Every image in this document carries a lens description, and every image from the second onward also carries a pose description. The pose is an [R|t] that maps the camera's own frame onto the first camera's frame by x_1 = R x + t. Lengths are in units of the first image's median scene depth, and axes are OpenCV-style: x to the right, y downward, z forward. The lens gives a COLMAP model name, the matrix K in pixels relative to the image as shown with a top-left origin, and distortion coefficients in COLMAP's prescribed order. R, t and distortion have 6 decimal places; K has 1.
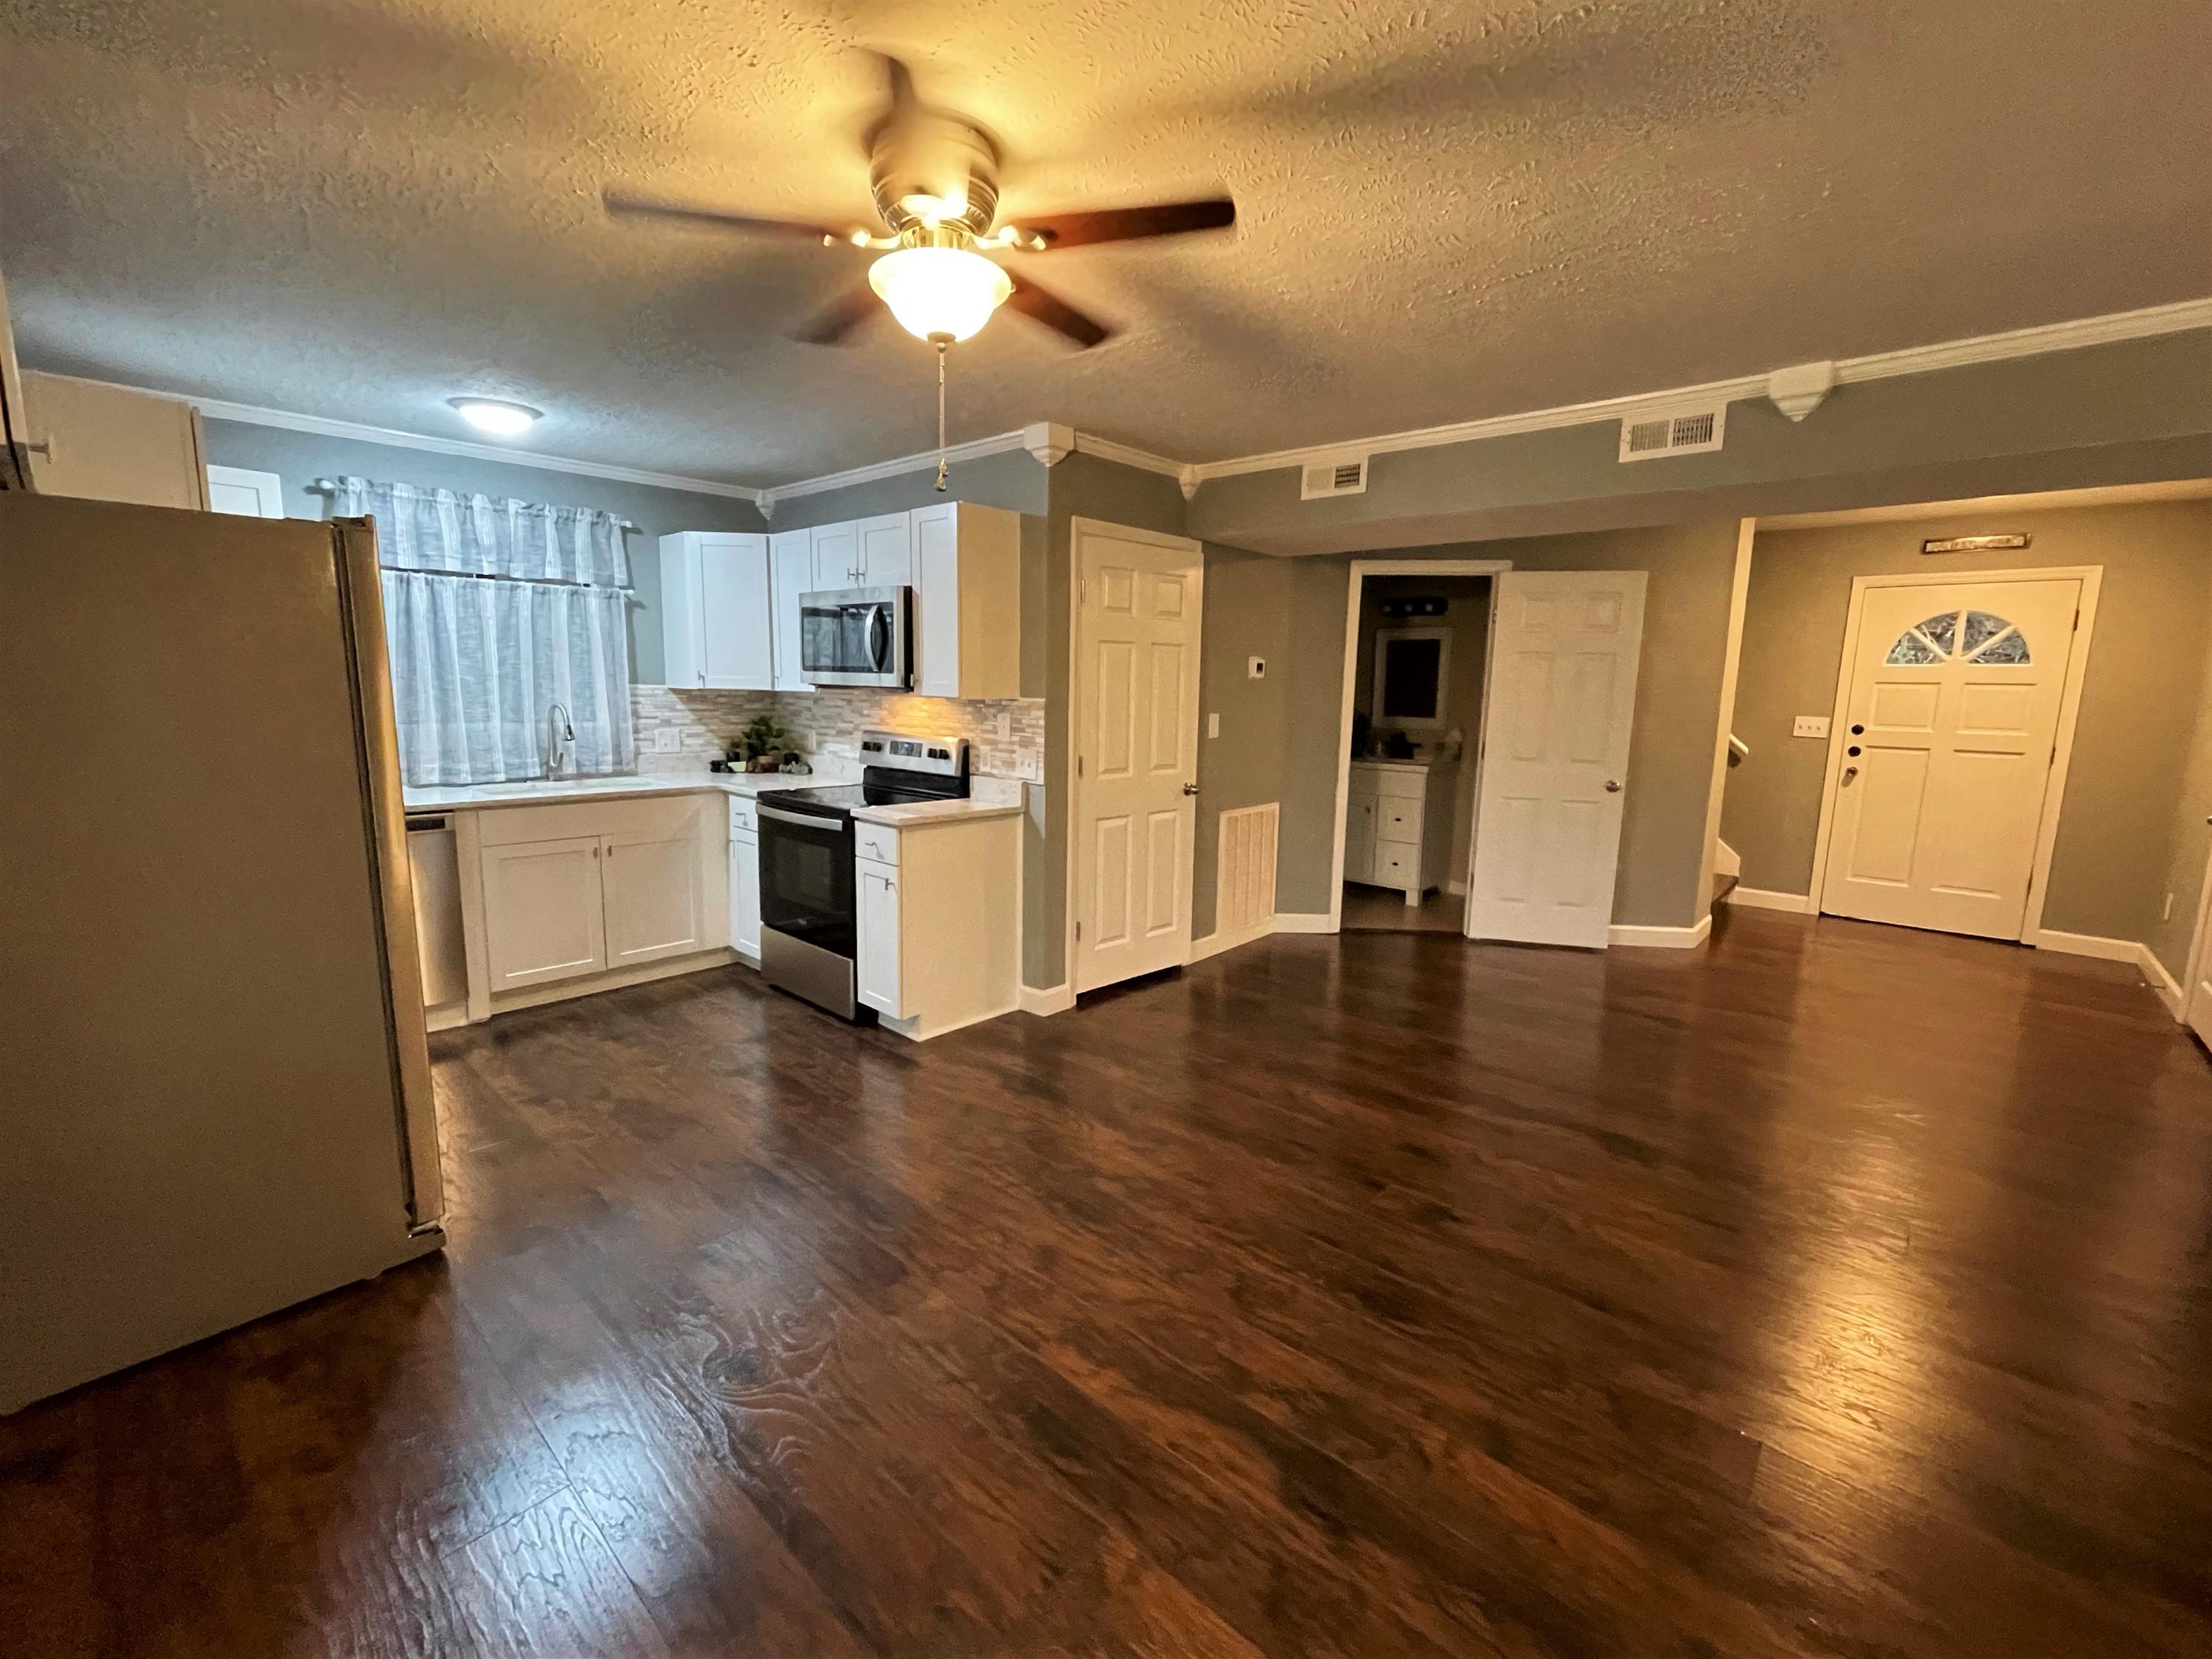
lens RADIAL K [[910.6, 0, 1099.4], [0, 910.6, 834.9], [0, 0, 1]] dist [-0.003808, 0.000150]
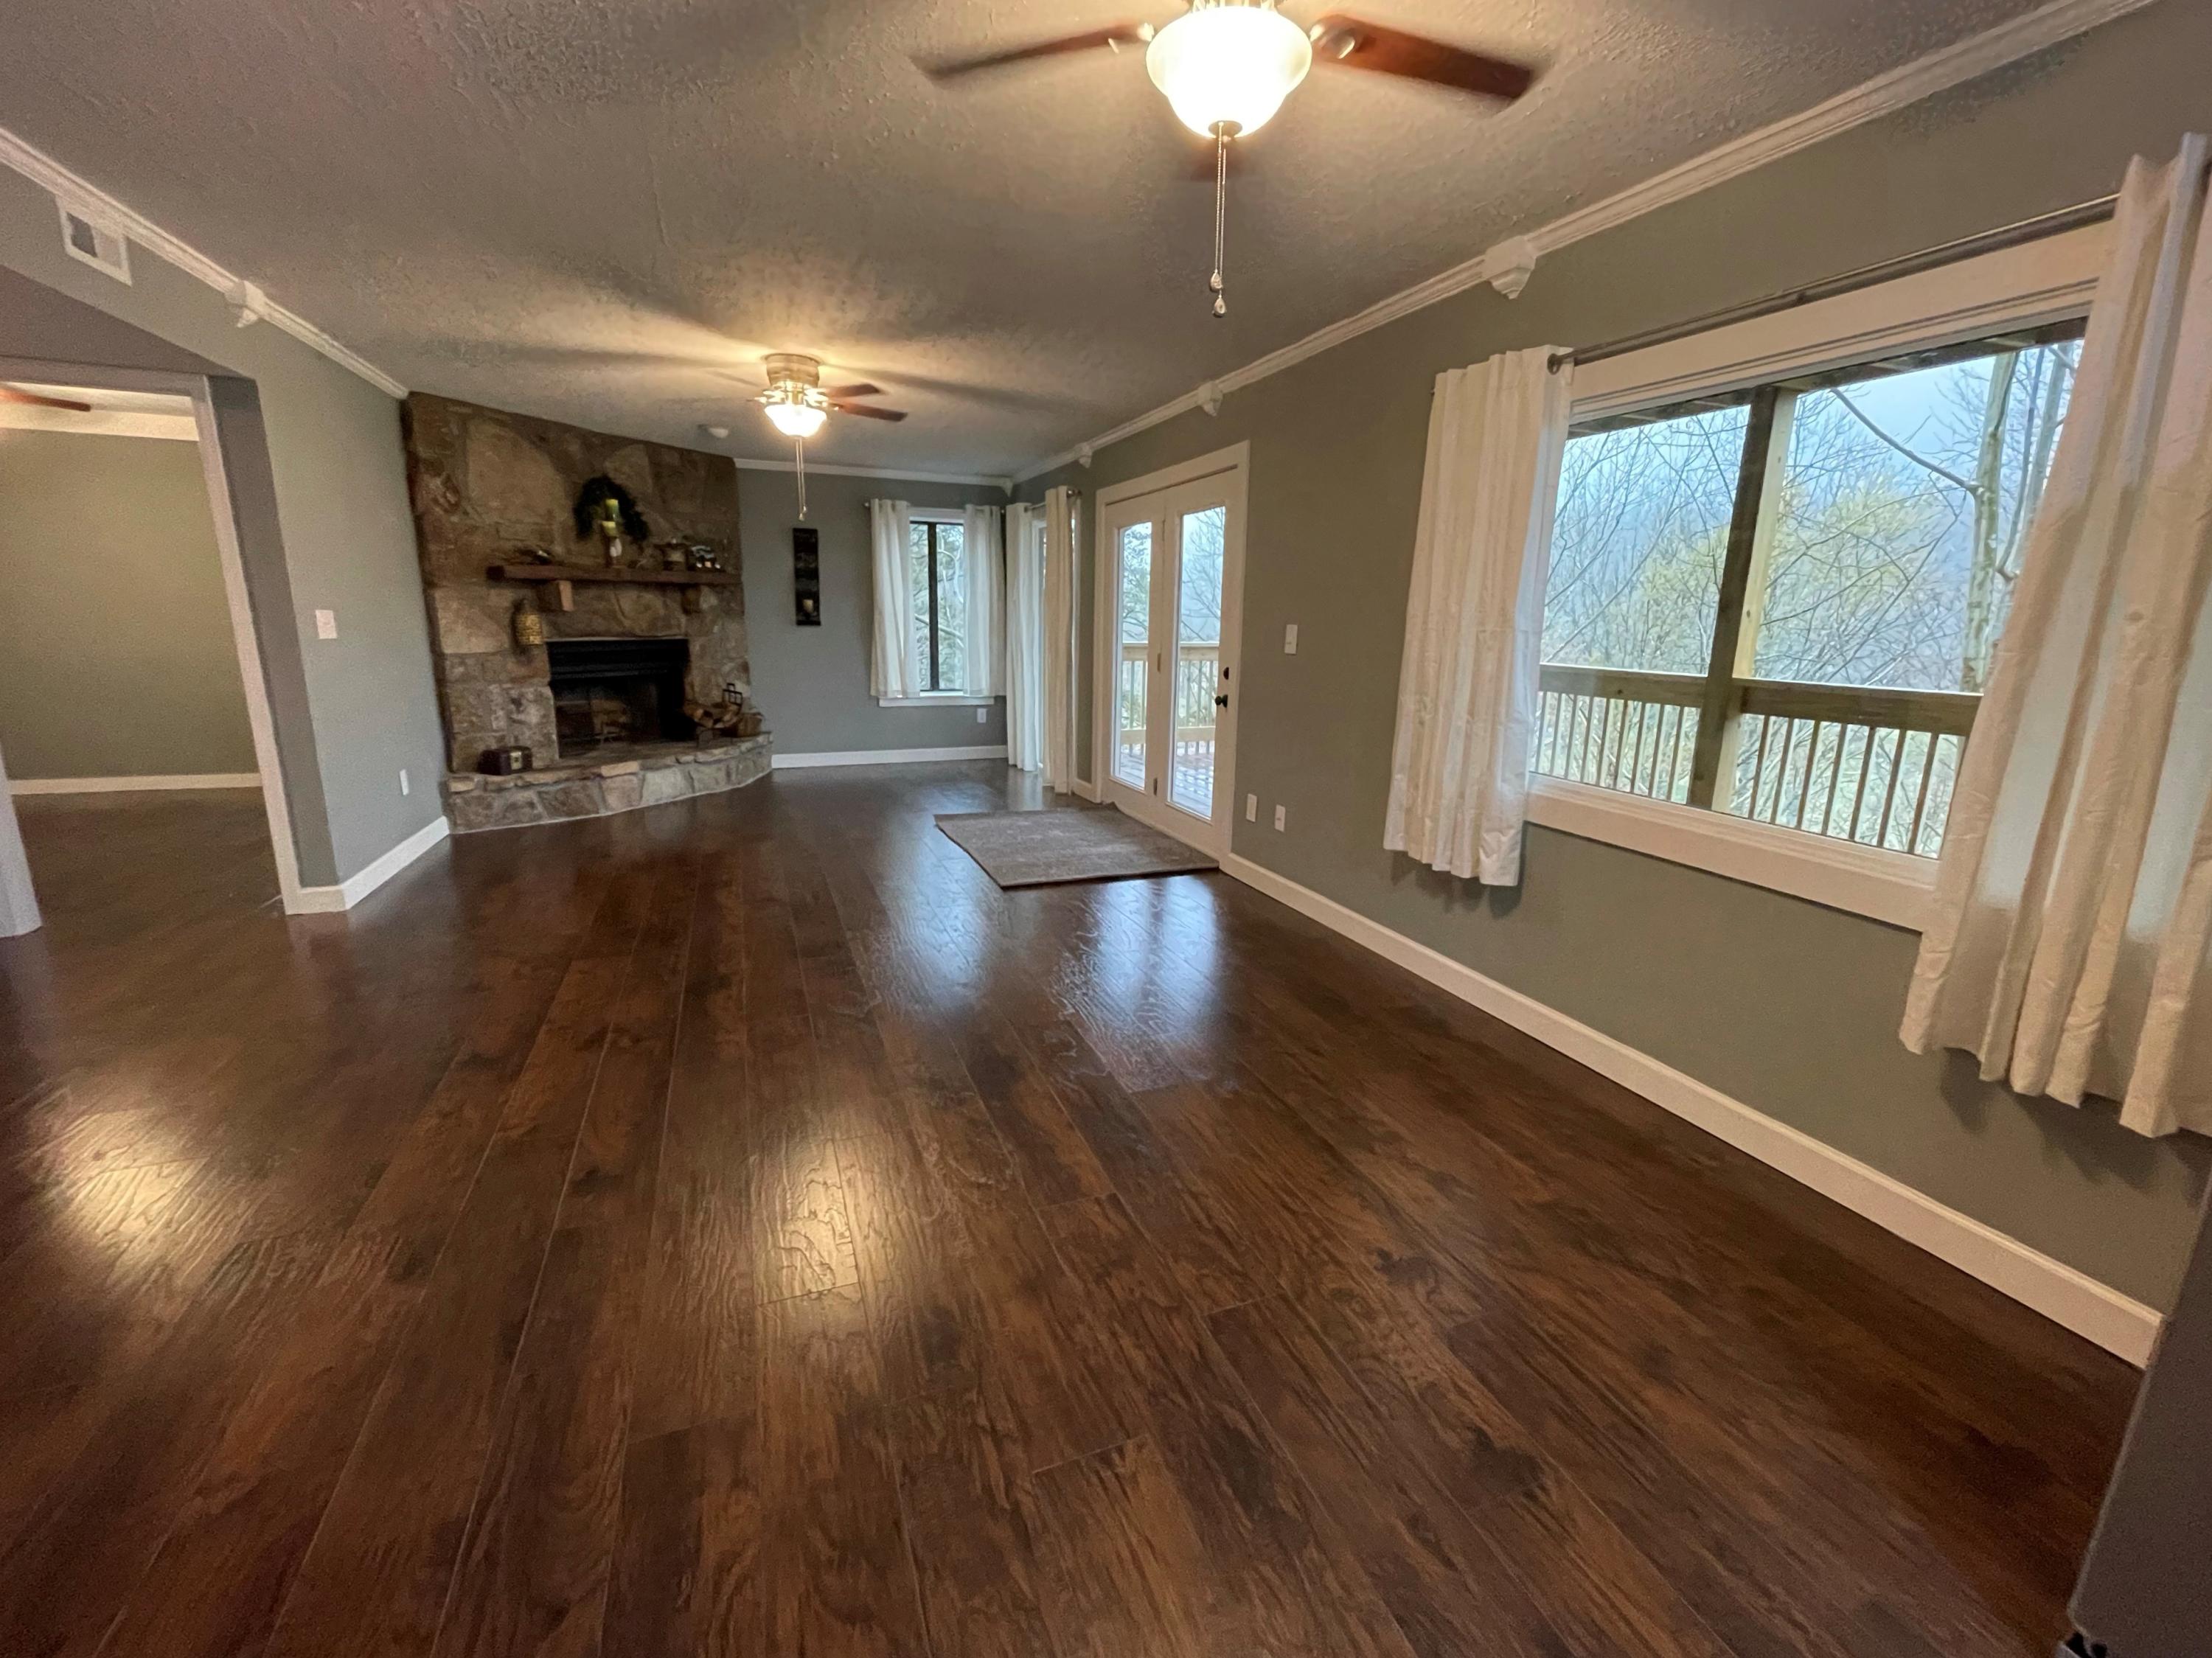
lens RADIAL K [[920.5, 0, 1102.6], [0, 920.5, 817.9], [0, 0, 1]] dist [-0.002417, 0.000286]
pose [[-0.891187, -0.134474, 0.433246, -0.222194], [0.041410, 0.926950, 0.372893, -0.115810], [-0.451741, 0.350258, -0.820518, 0.827558]]
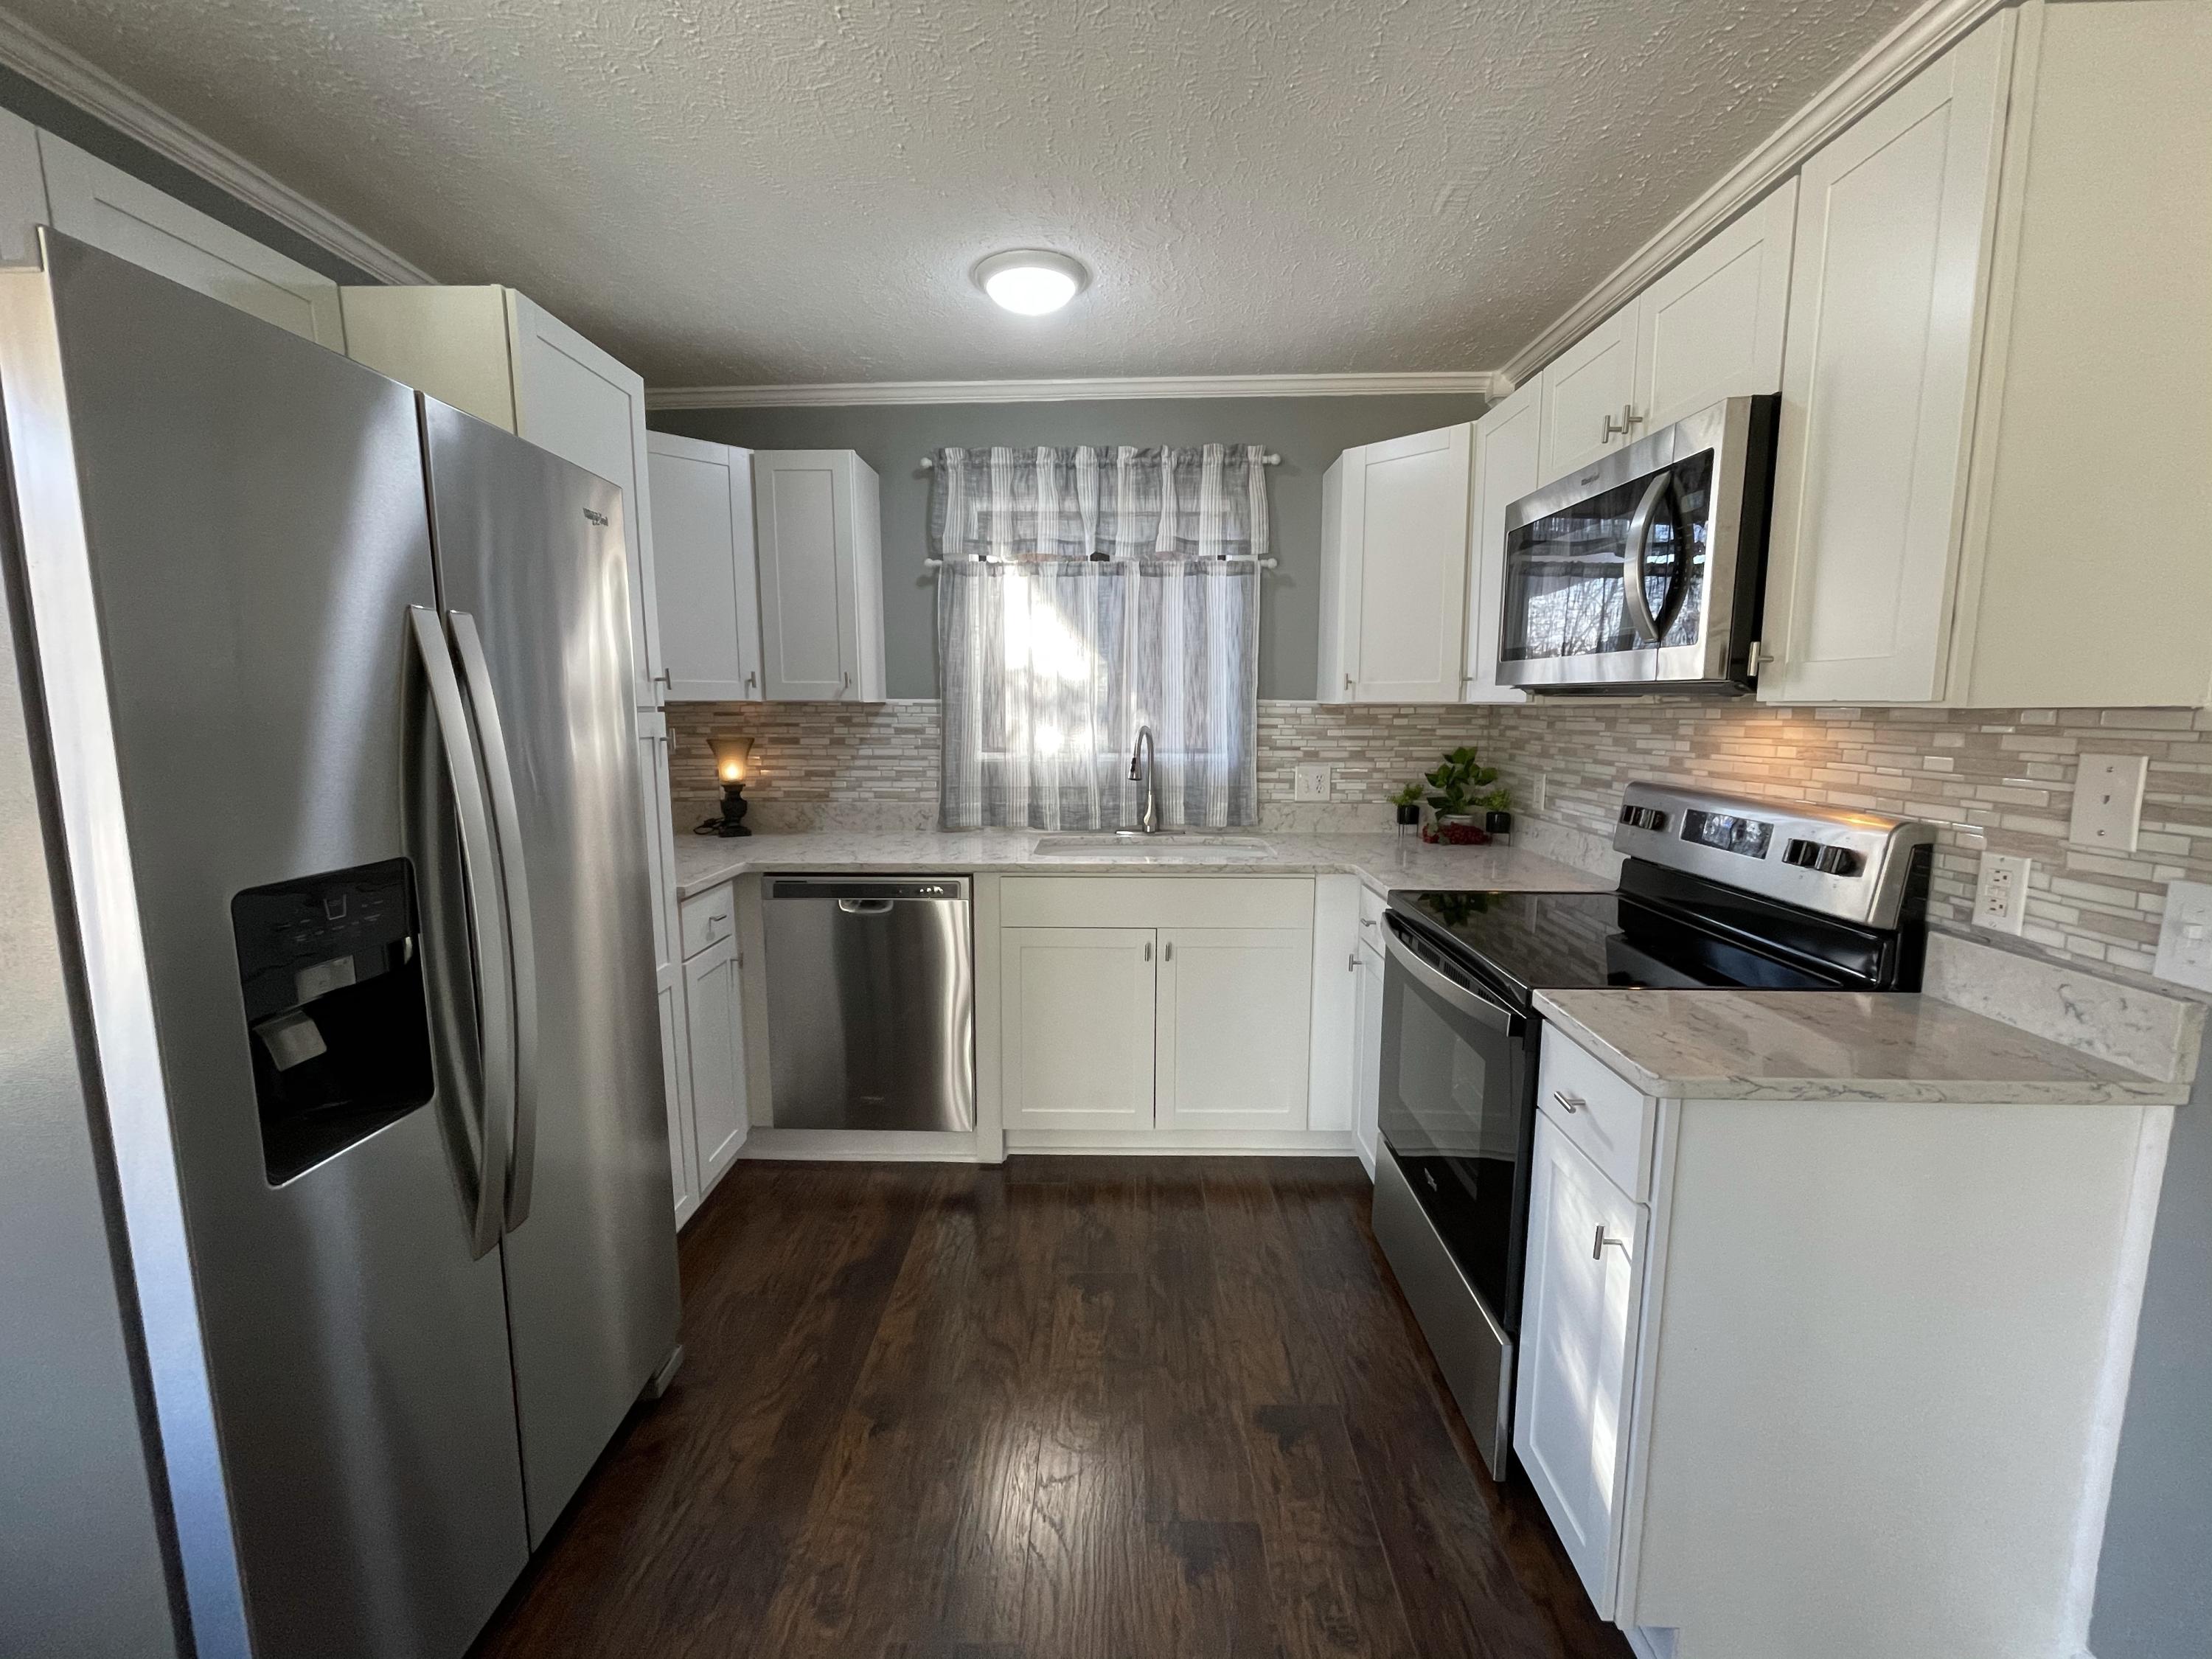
lens RADIAL K [[898.2, 0, 1113.1], [0, 898.2, 816.4], [0, 0, 1]] dist [0.000782, 0.000016]
pose [[0.666675, 0.070371, -0.742019, -0.098160], [-0.106751, 0.994284, -0.001617, -0.074072], [0.737664, 0.080289, 0.670377, 0.536795]]
